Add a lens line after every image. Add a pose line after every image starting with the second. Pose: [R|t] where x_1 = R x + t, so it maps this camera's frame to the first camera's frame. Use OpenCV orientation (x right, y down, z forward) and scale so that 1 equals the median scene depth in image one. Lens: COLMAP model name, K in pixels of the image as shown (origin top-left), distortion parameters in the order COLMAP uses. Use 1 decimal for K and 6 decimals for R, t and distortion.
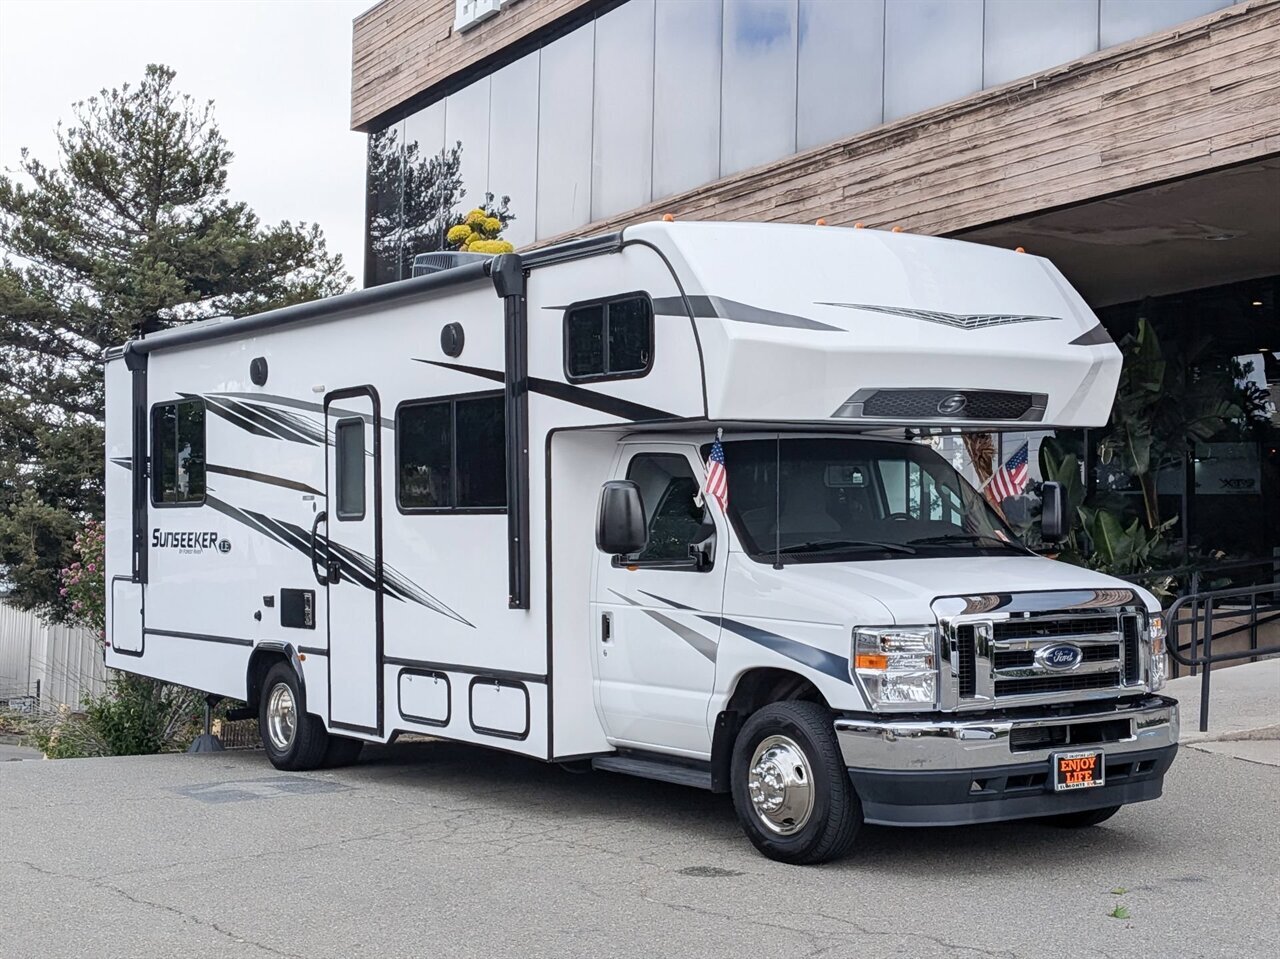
lens RADIAL K [[1808.6, 0, 615.7], [0, 1808.6, 480.8], [0, 0, 1]] dist [0.106433, -0.099073]
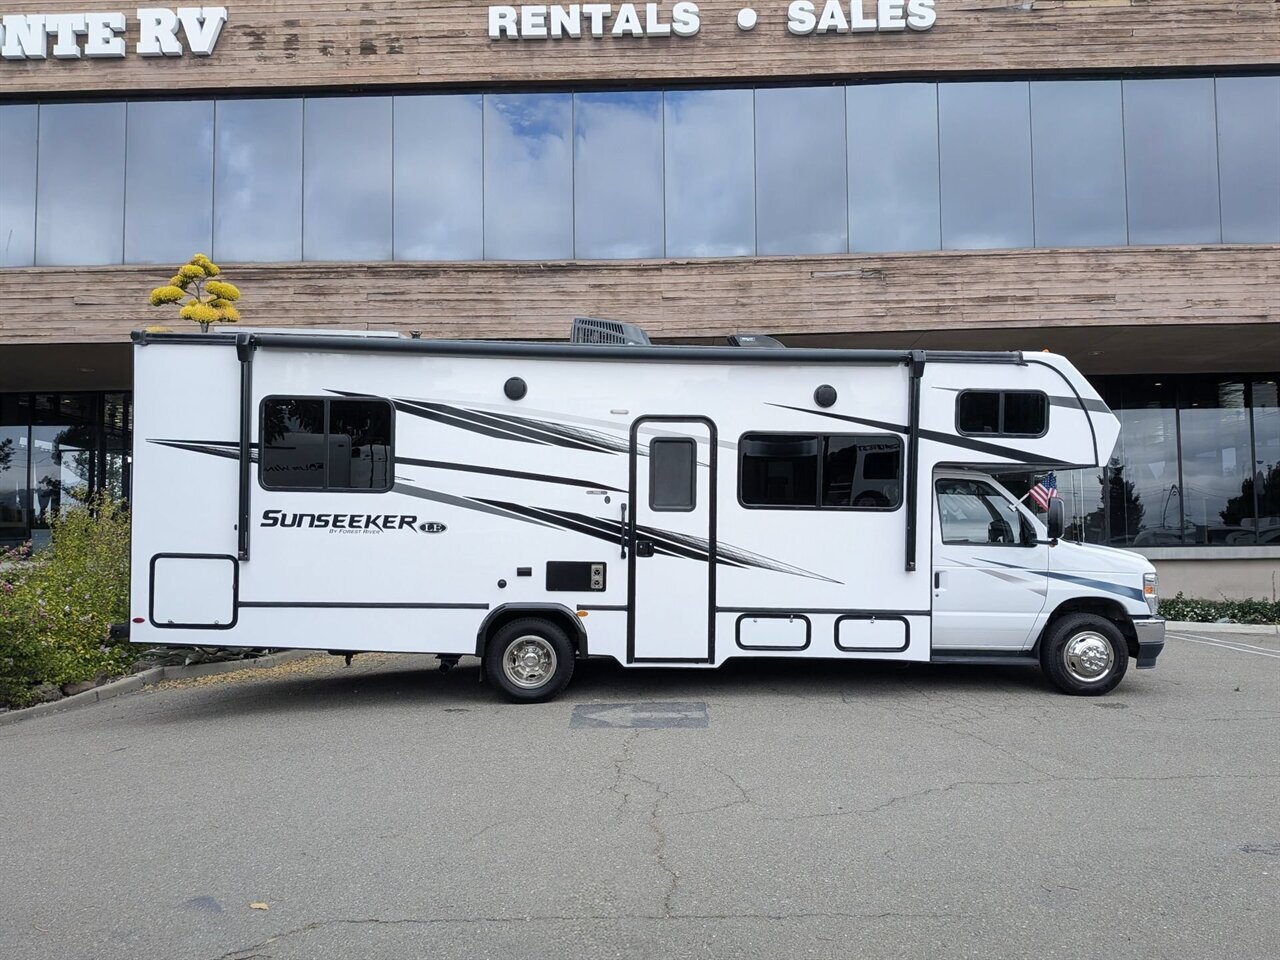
lens RADIAL K [[948.5, 0, 634.2], [0, 948.5, 517.4], [0, 0, 1]] dist [0.065809, -0.001600]
pose [[0.546304, 0.012110, 0.837500, -0.713278], [-0.039754, 0.999143, 0.011484, 0.017876], [-0.836643, -0.039568, 0.546317, 0.583881]]
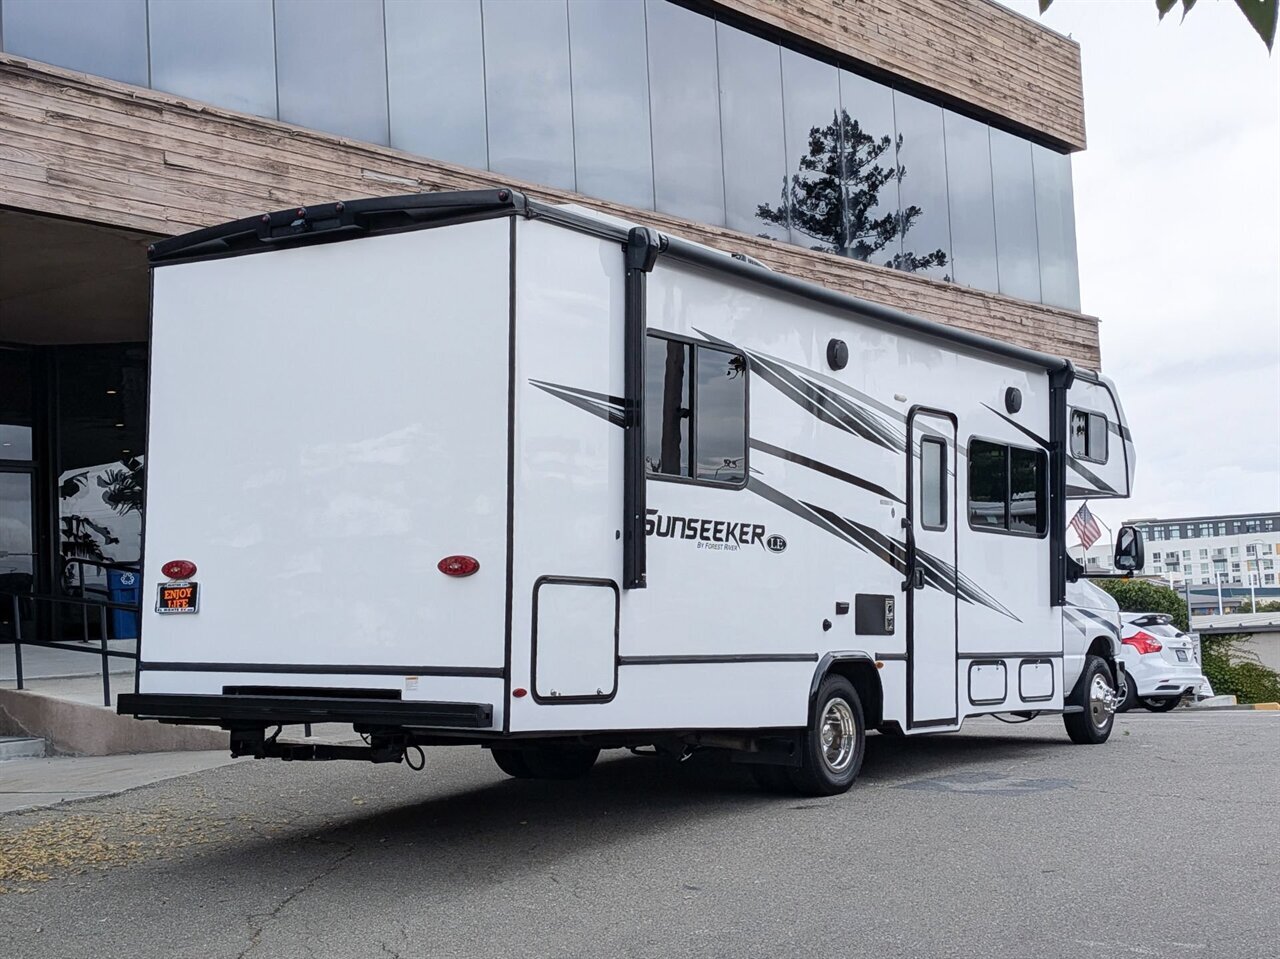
lens RADIAL K [[1925.7, 0, 638.8], [0, 1925.7, 479.3], [0, 0, 1]] dist [0.065818, -0.050735]
pose [[-0.357556, 0.078383, 0.930597, -1.073641], [-0.025851, 0.995259, -0.093762, 0.096456], [-0.933534, -0.057582, -0.353834, 1.461246]]
